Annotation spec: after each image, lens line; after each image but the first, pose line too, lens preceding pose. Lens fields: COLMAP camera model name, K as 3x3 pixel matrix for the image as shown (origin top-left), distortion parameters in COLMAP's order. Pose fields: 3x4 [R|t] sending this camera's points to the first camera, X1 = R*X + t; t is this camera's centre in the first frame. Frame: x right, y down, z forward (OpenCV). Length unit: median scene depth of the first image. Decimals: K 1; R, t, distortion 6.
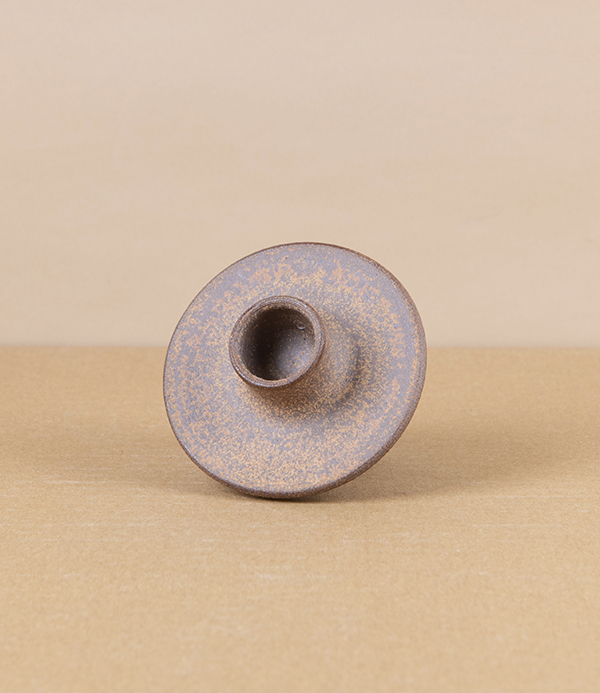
lens RADIAL K [[1424.9, 0, 300.9], [0, 1424.9, 344.9], [0, 0, 1]] dist [0.064068, 0.000000]
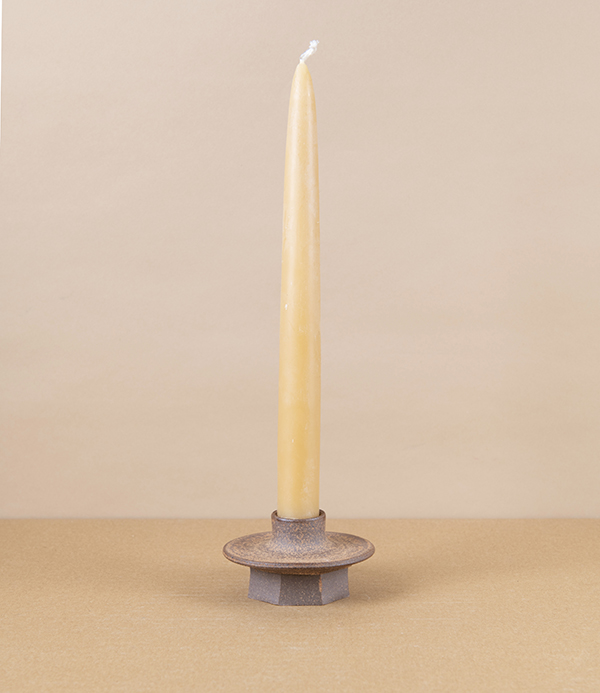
lens RADIAL K [[2931.4, 0, 302.1], [0, 2931.4, 345.0], [0, 0, 1]] dist [0.245032, 0.000000]
pose [[0.999992, -0.002844, -0.002779, -0.003187], [0.002868, 0.999959, 0.008618, -0.246233], [0.002754, -0.008626, 0.999959, -2.651847]]
